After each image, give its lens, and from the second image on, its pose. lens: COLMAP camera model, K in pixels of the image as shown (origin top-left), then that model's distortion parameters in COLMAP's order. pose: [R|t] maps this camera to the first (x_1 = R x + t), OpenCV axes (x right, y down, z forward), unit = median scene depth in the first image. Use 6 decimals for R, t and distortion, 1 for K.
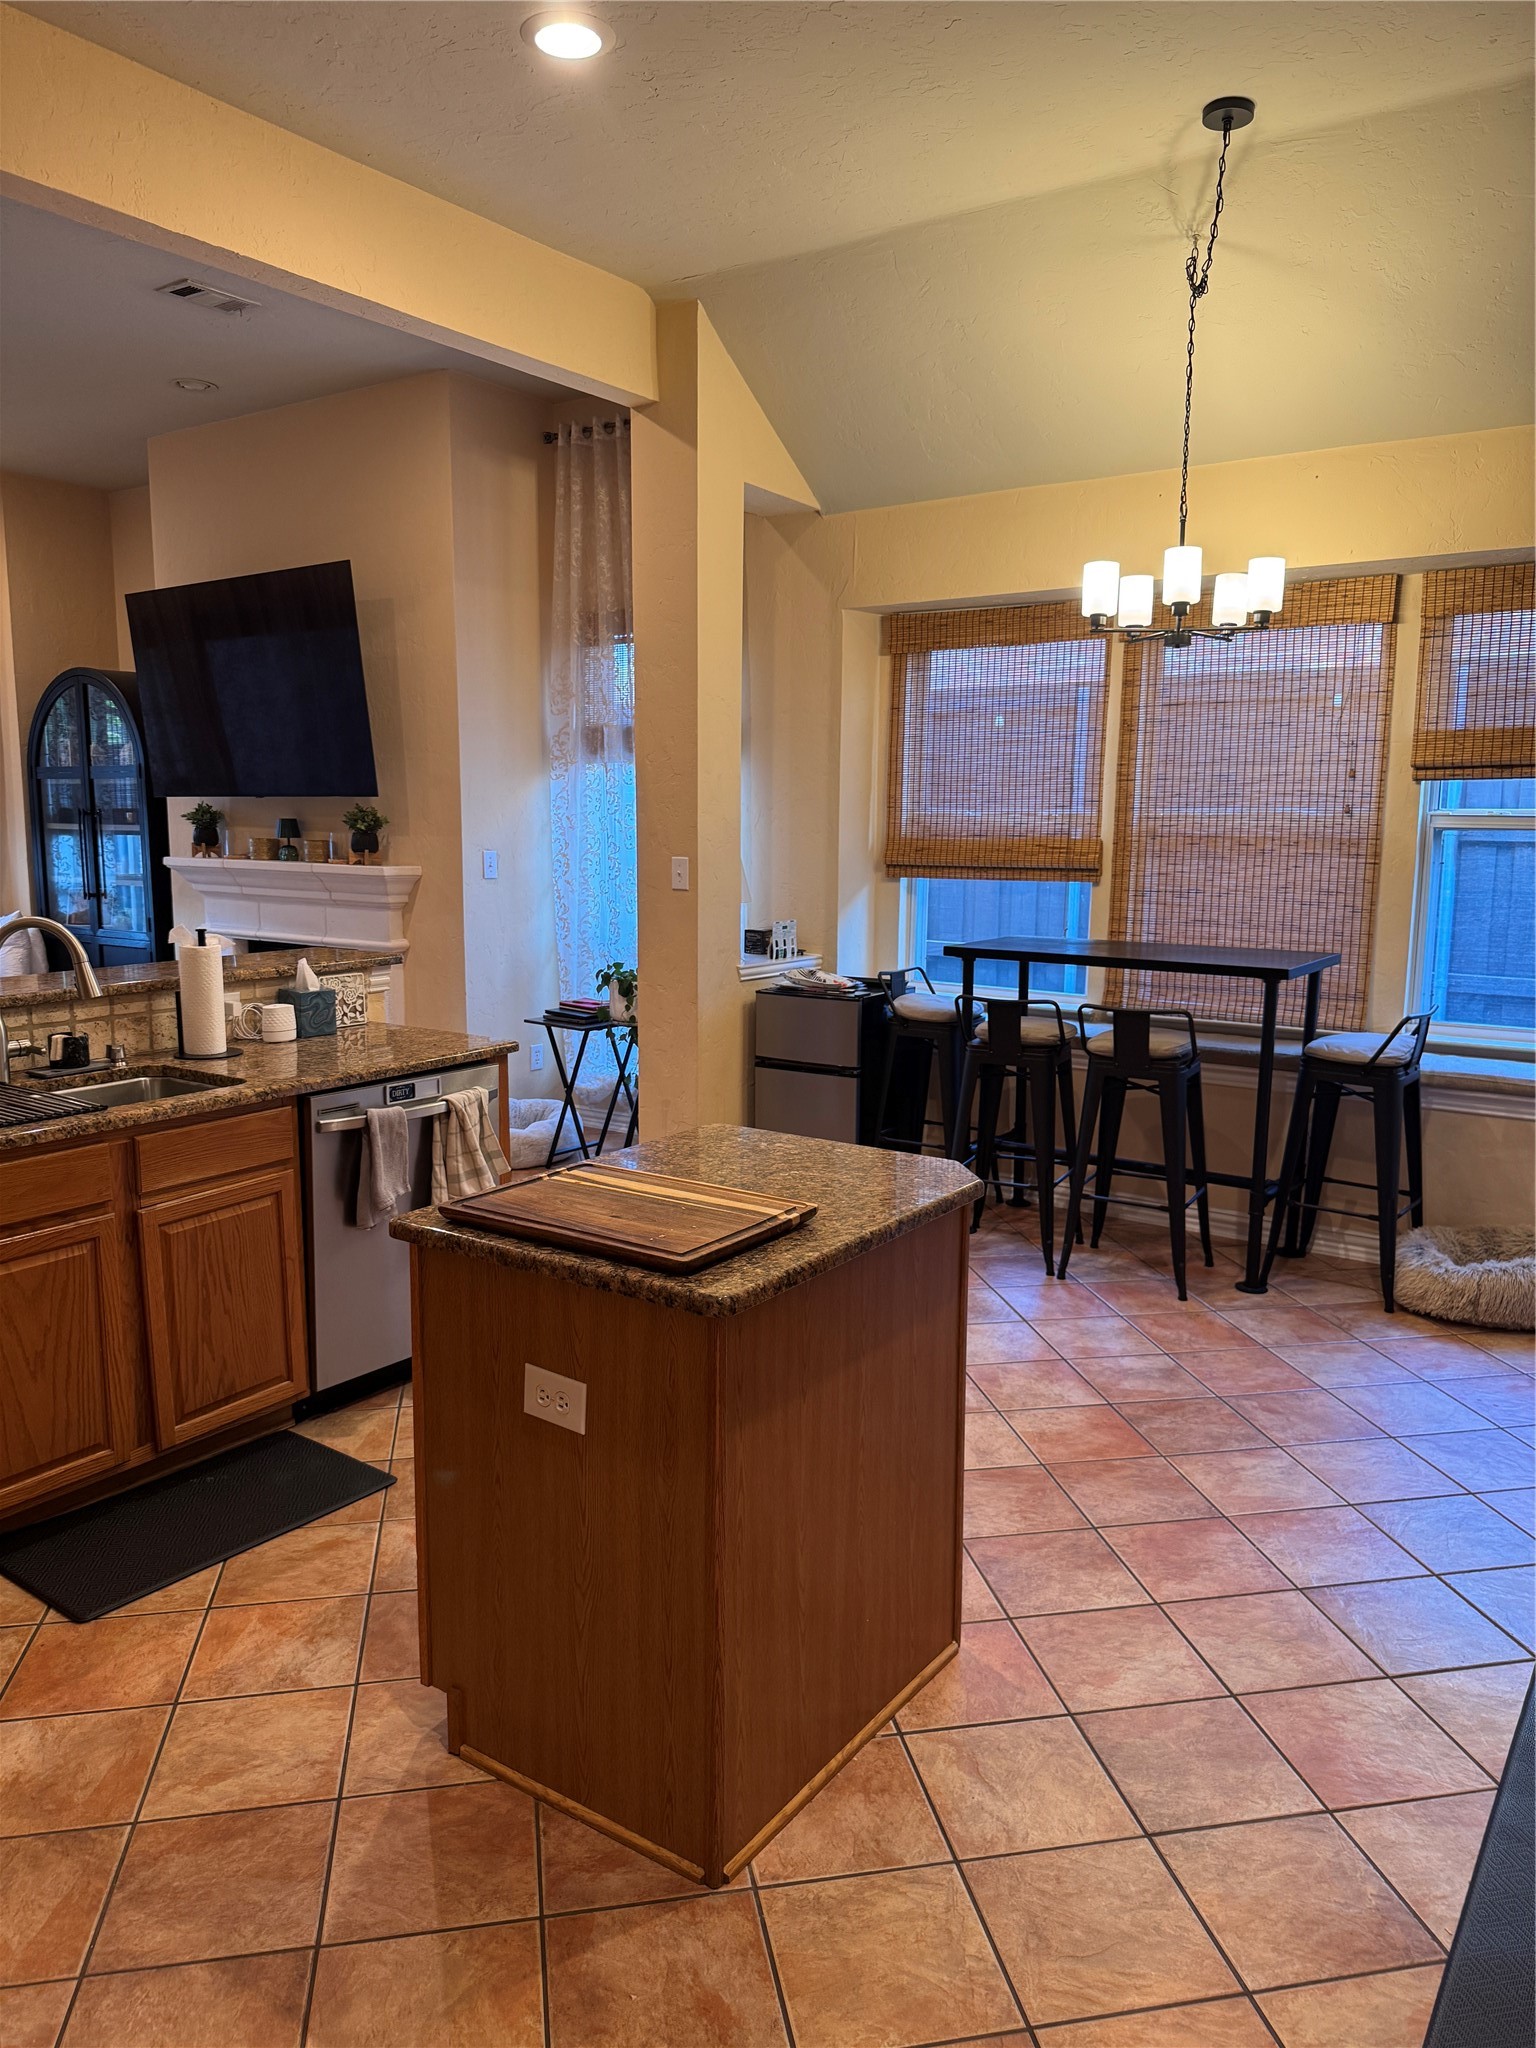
lens RADIAL K [[1452.1, 0, 768.5], [0, 1452.1, 1033.0], [0, 0, 1]] dist [0.006602, 0.002953]
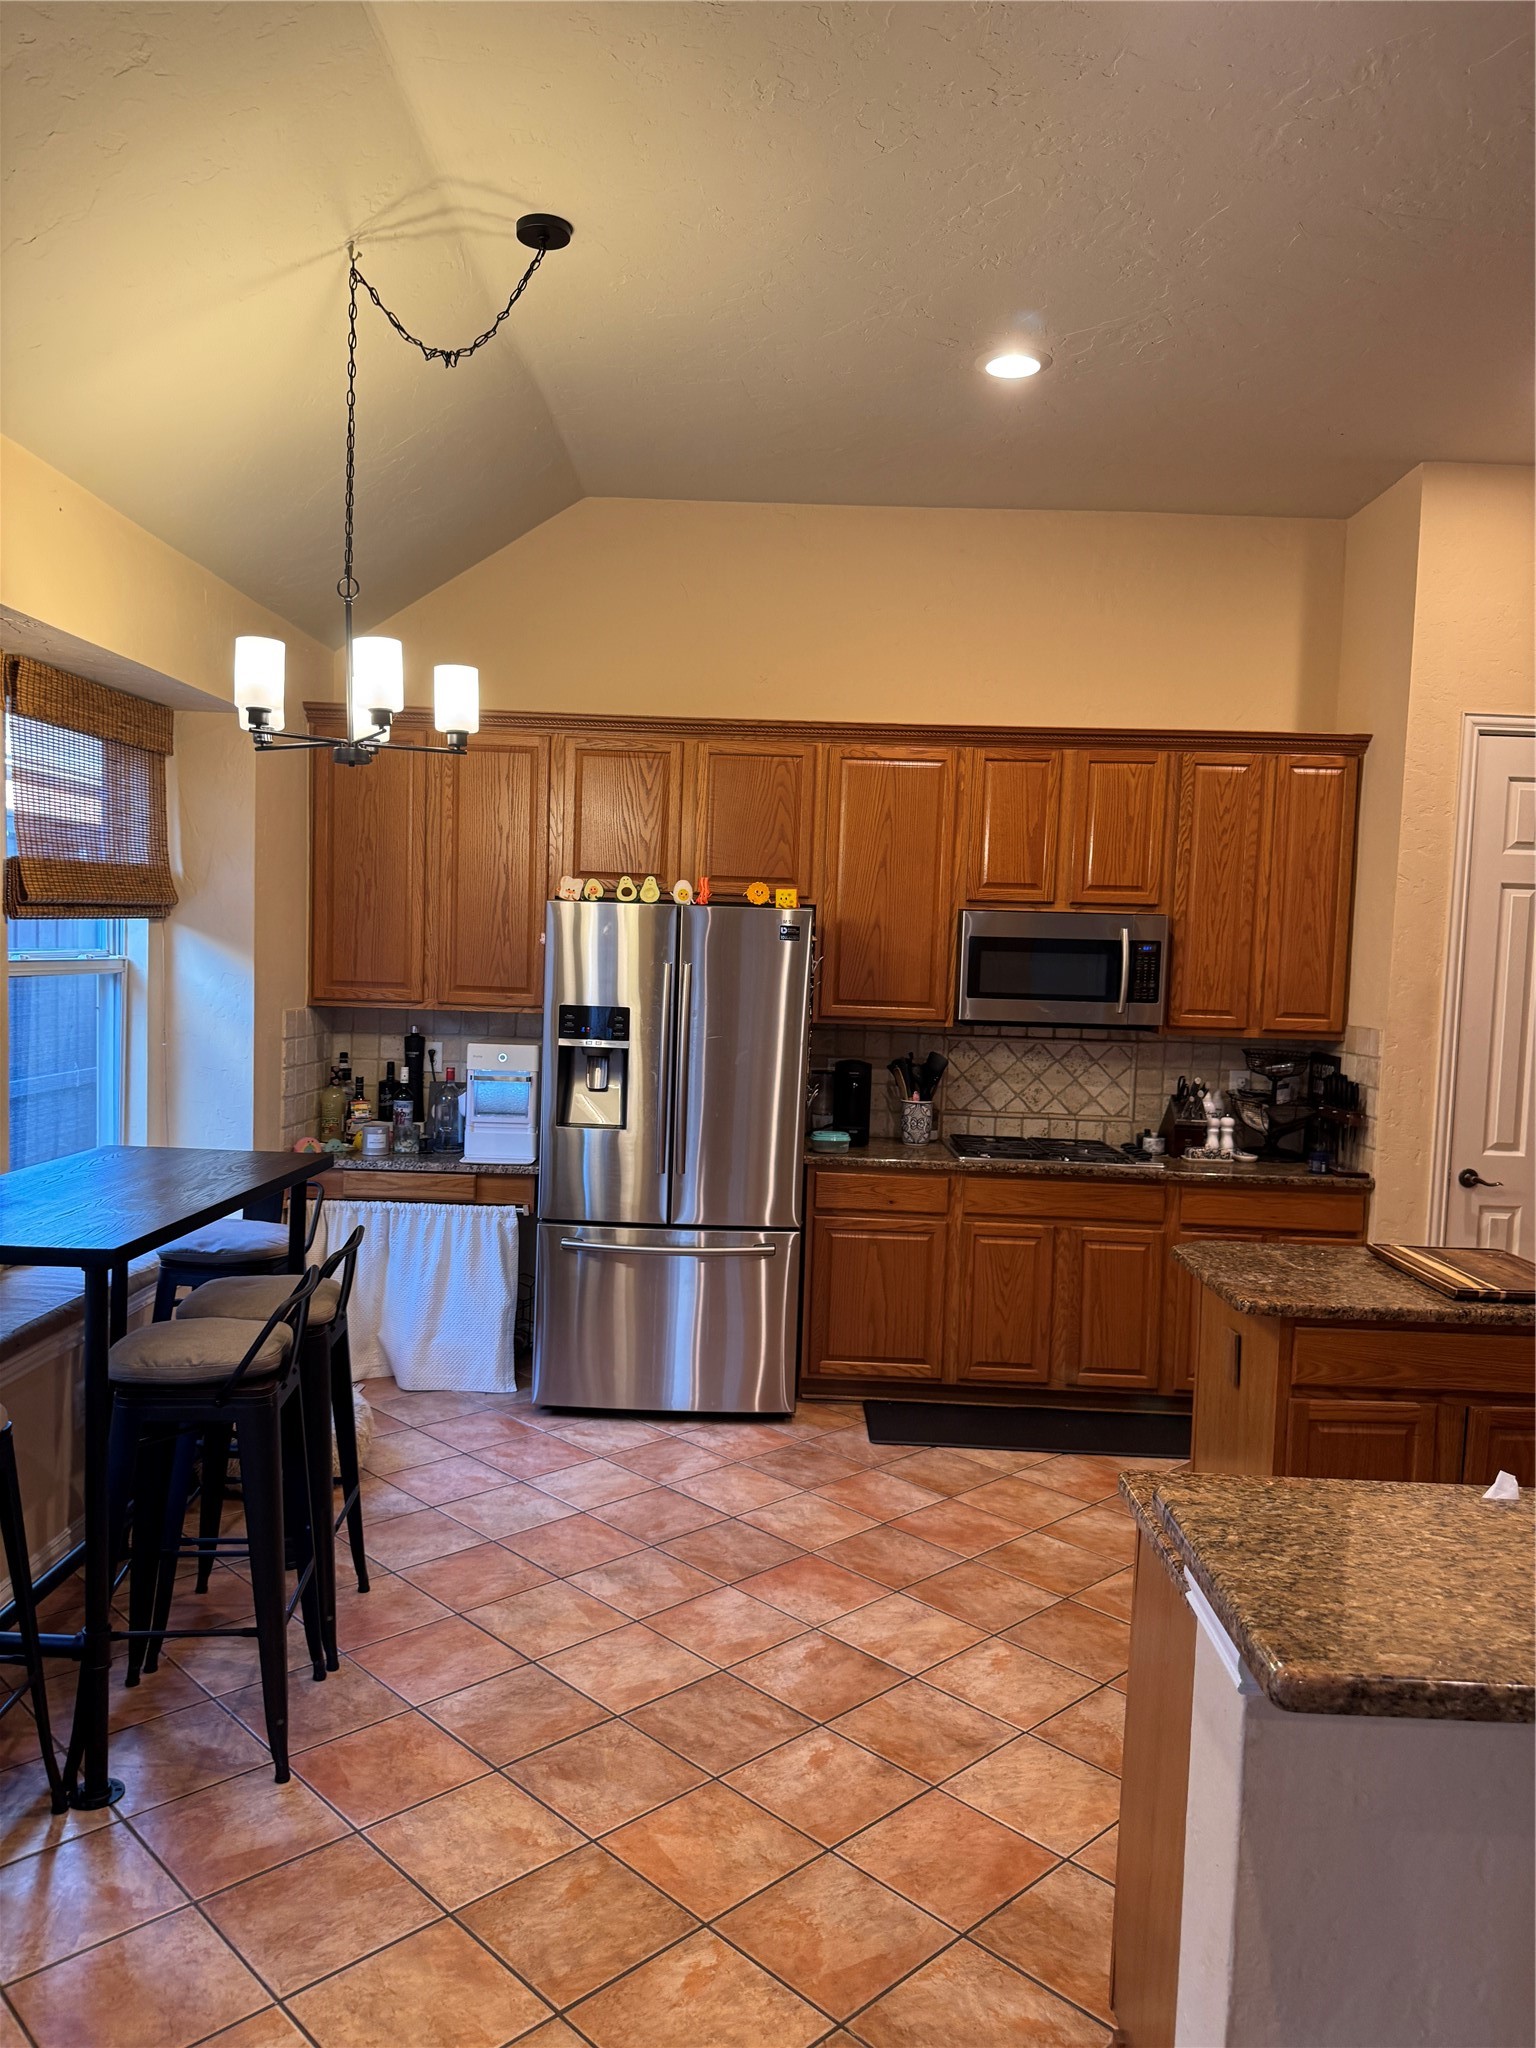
lens RADIAL K [[1452.1, 0, 769.5], [0, 1452.1, 1030.1], [0, 0, 1]] dist [0.006602, 0.002953]
pose [[-0.554010, -0.075249, 0.829102, -0.549086], [0.098899, 0.982905, 0.155293, -0.253058], [-0.826615, 0.168031, -0.537097, 1.415515]]
